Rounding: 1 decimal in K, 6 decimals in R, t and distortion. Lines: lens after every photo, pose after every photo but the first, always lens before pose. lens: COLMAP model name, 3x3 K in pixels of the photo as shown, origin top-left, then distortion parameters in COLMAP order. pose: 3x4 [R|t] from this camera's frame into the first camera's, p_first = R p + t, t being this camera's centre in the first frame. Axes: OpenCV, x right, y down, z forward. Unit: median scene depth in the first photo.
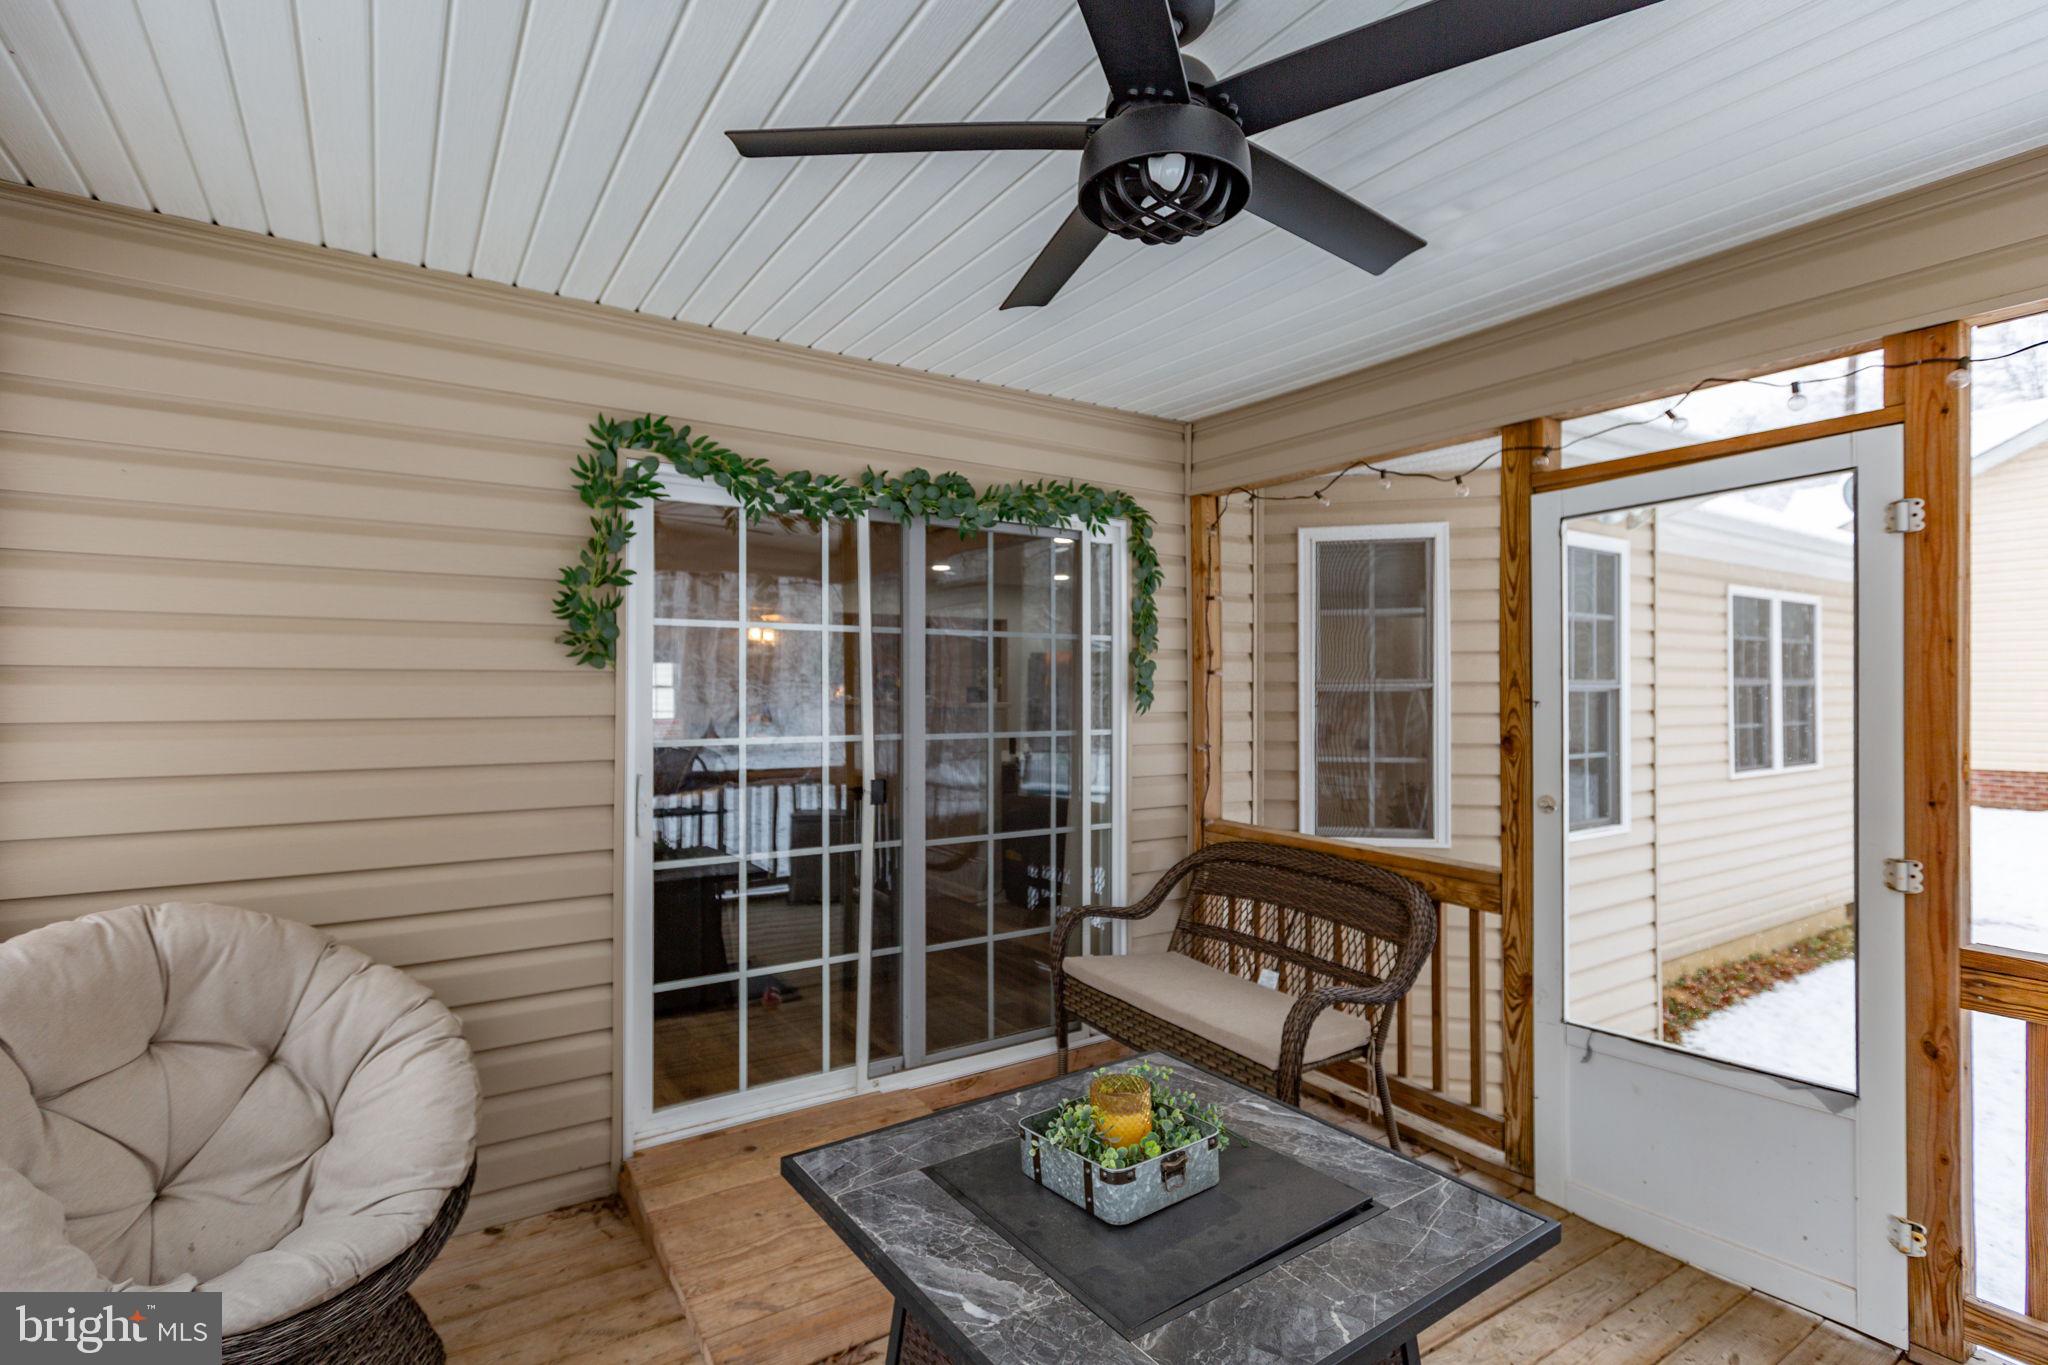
lens RADIAL K [[954.1, 0, 1028.5], [0, 954.1, 692.8], [0, 0, 1]] dist [-0.008398, -0.000194]
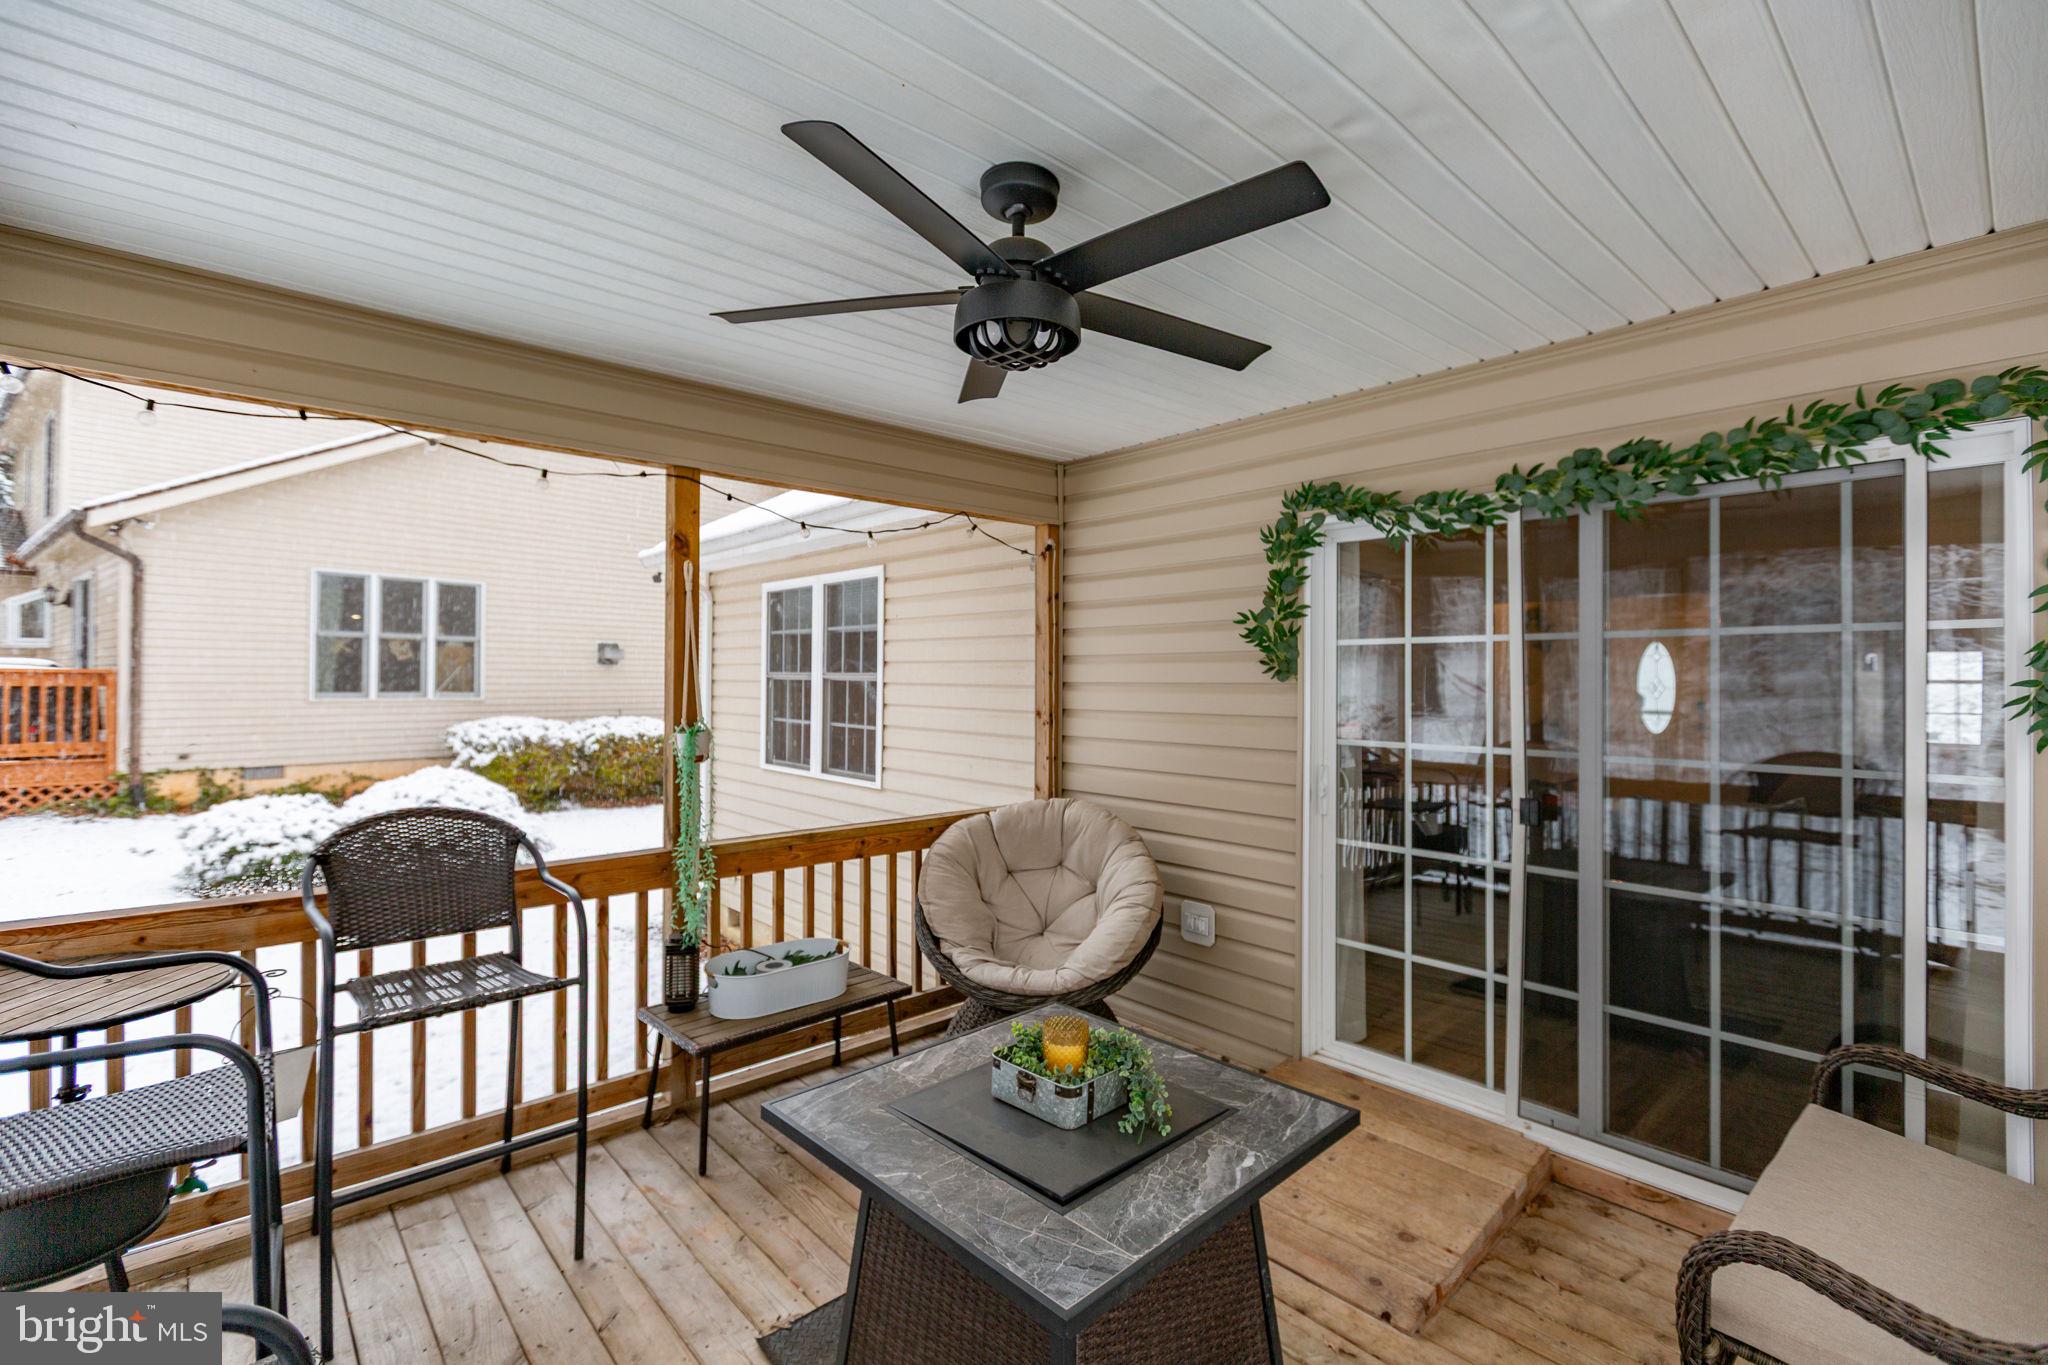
lens RADIAL K [[919.6, 0, 1022.9], [0, 919.6, 669.3], [0, 0, 1]] dist [-0.000361, -0.000076]
pose [[0.141242, -0.005348, -0.989961, 0.731793], [-0.001384, 0.999983, -0.005599, -0.032459], [0.989974, 0.002161, 0.141232, 0.426392]]
